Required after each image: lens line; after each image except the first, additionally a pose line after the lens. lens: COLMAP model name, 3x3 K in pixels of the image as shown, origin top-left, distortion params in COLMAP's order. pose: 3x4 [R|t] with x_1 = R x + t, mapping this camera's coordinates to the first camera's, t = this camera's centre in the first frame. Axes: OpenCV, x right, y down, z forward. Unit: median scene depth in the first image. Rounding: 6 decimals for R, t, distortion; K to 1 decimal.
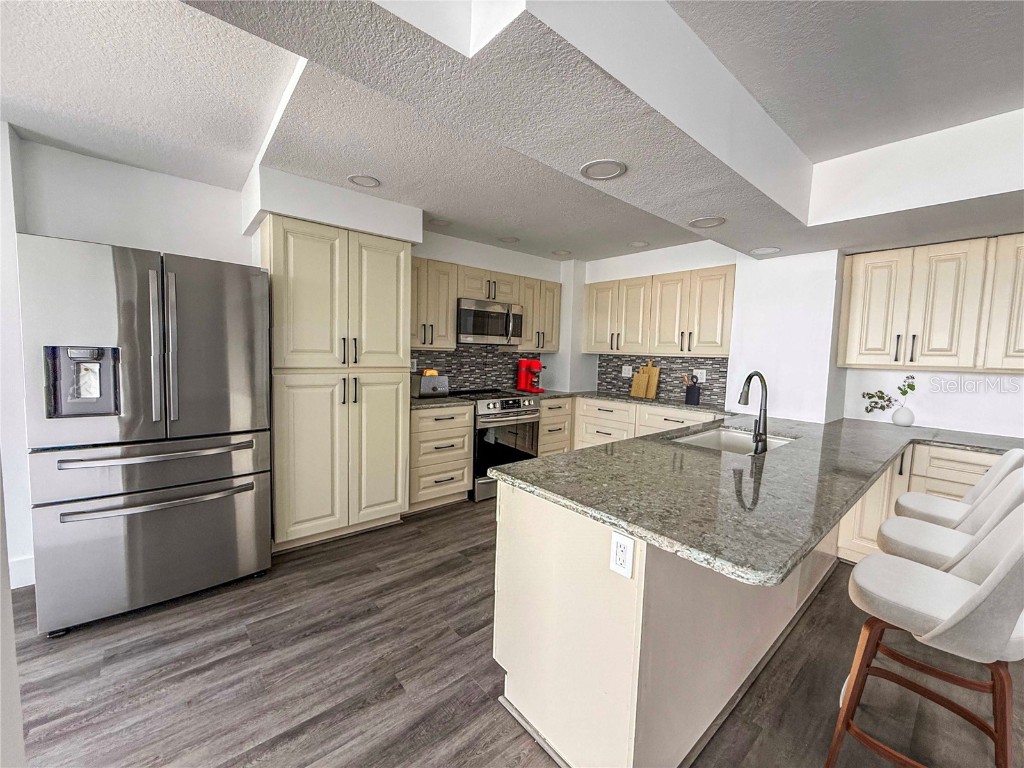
lens RADIAL K [[413.1, 0, 513.4], [0, 413.1, 383.7], [0, 0, 1]] dist [0.002965, 0.000071]
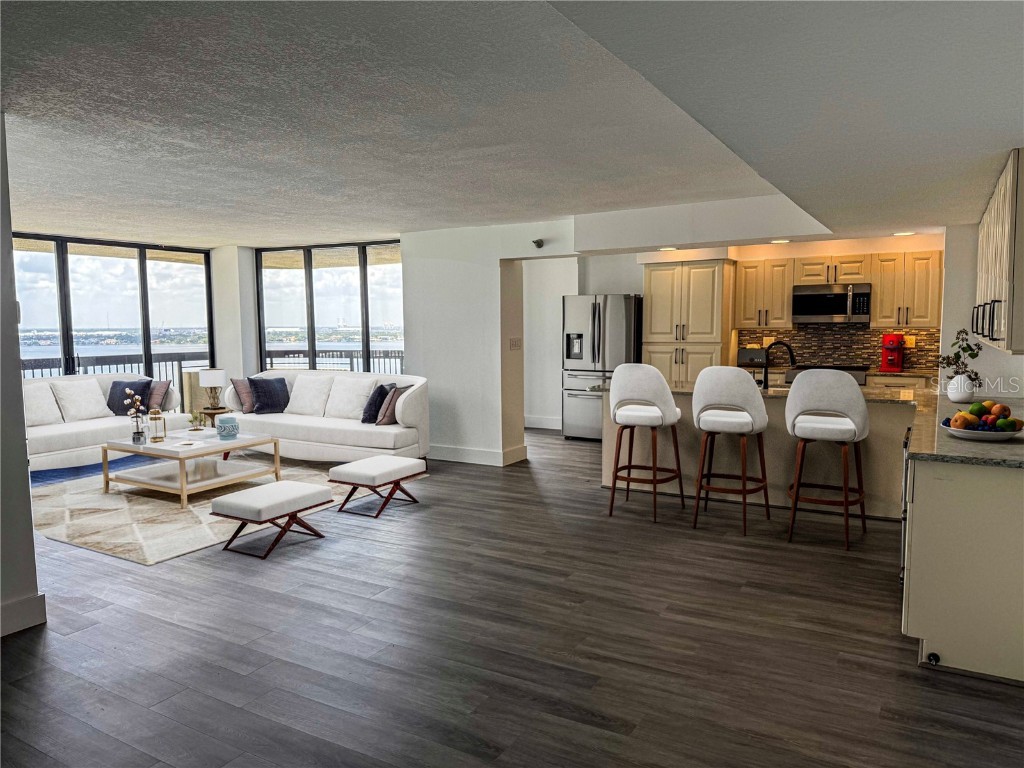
lens RADIAL K [[707.4, 0, 515.1], [0, 707.4, 384.7], [0, 0, 1]] dist [-0.004517, -0.008206]
pose [[0.323026, 0.050153, -0.945060, 2.631581], [-0.053573, 0.997963, 0.034649, 0.086037], [0.944873, 0.039437, 0.325054, -0.705905]]
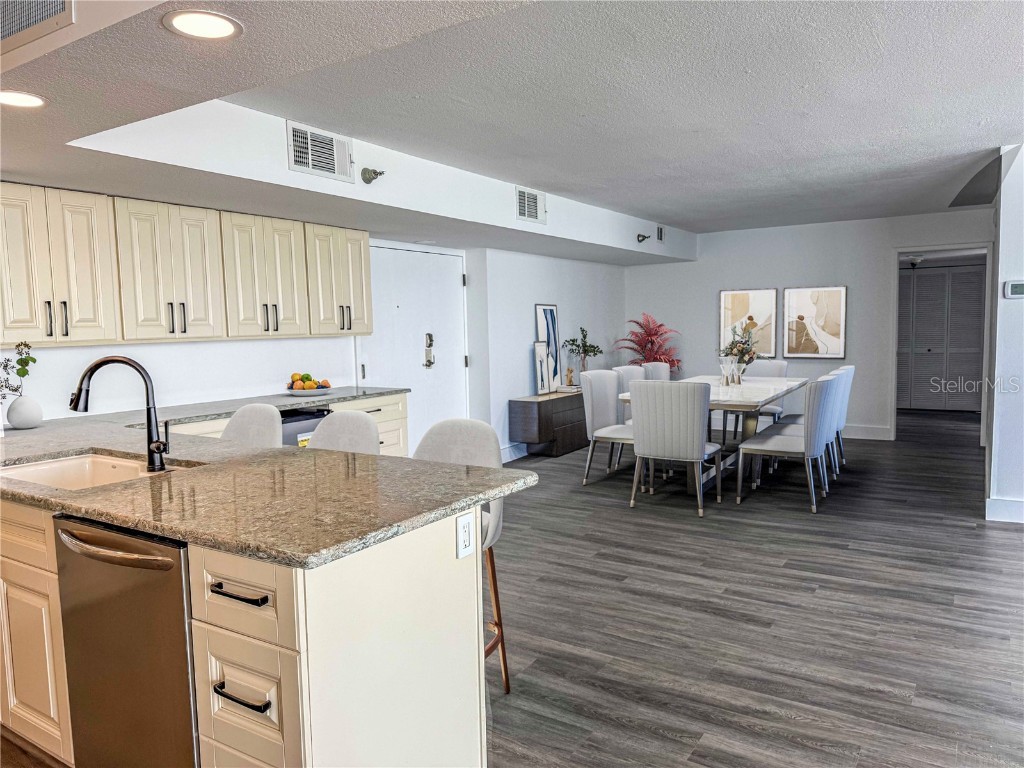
lens RADIAL K [[707.4, 0, 514.0], [0, 707.4, 382.0], [0, 0, 1]] dist [-0.004517, -0.008206]
pose [[-0.284322, -0.104661, 0.952999, -0.732111], [0.092042, 0.986452, 0.135795, -0.089355], [-0.954301, 0.126325, -0.270836, 0.710994]]
